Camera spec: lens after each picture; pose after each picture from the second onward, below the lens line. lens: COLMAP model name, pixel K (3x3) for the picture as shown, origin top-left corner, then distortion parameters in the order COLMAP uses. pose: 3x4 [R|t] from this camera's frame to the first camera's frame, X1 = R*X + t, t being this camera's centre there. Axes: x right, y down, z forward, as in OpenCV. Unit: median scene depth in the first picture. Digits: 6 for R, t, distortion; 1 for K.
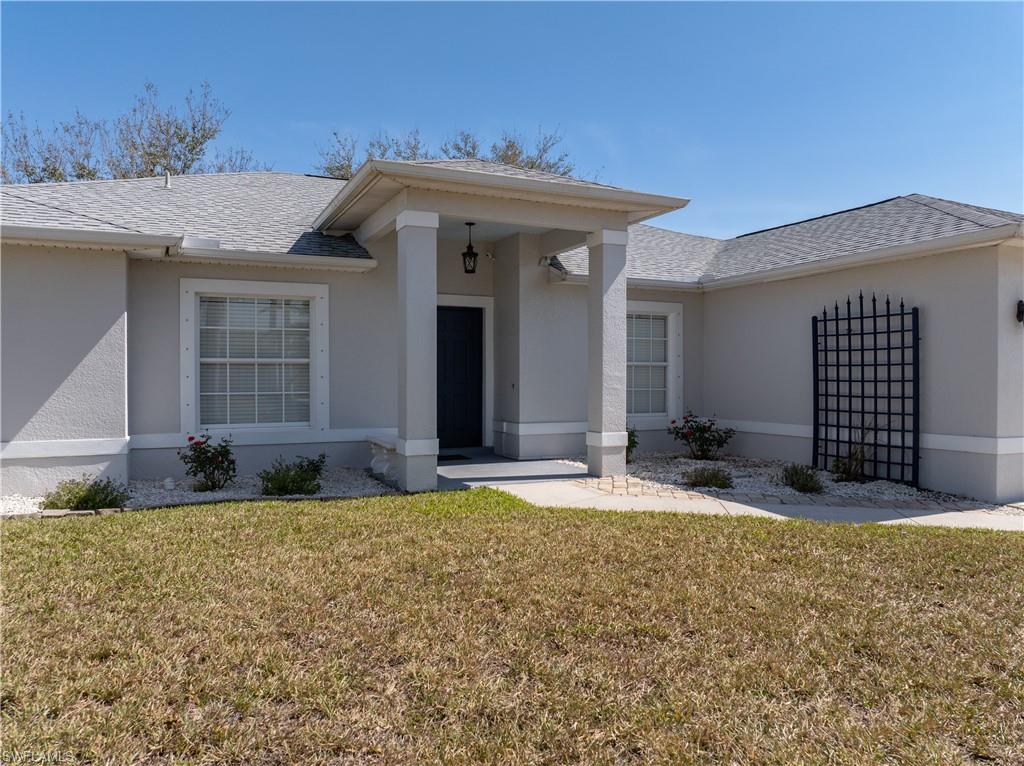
lens RADIAL K [[714.3, 0, 512.0], [0, 714.3, 383.0], [0, 0, 1]] dist [-0.020321, -0.000275]
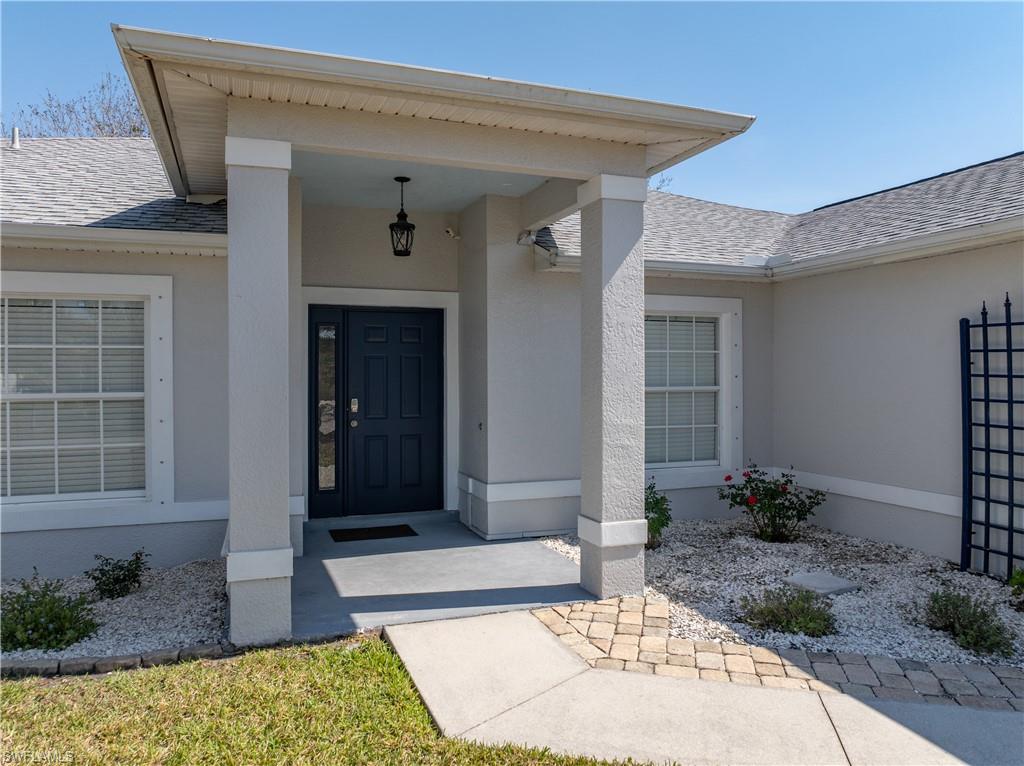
lens RADIAL K [[718.9, 0, 497.8], [0, 718.9, 369.7], [0, 0, 1]] dist [-0.023694, -0.001984]
pose [[0.995801, -0.001551, -0.091532, 0.084881], [0.000291, 0.999905, -0.013771, -0.041932], [0.091544, 0.013686, 0.995707, 0.361728]]
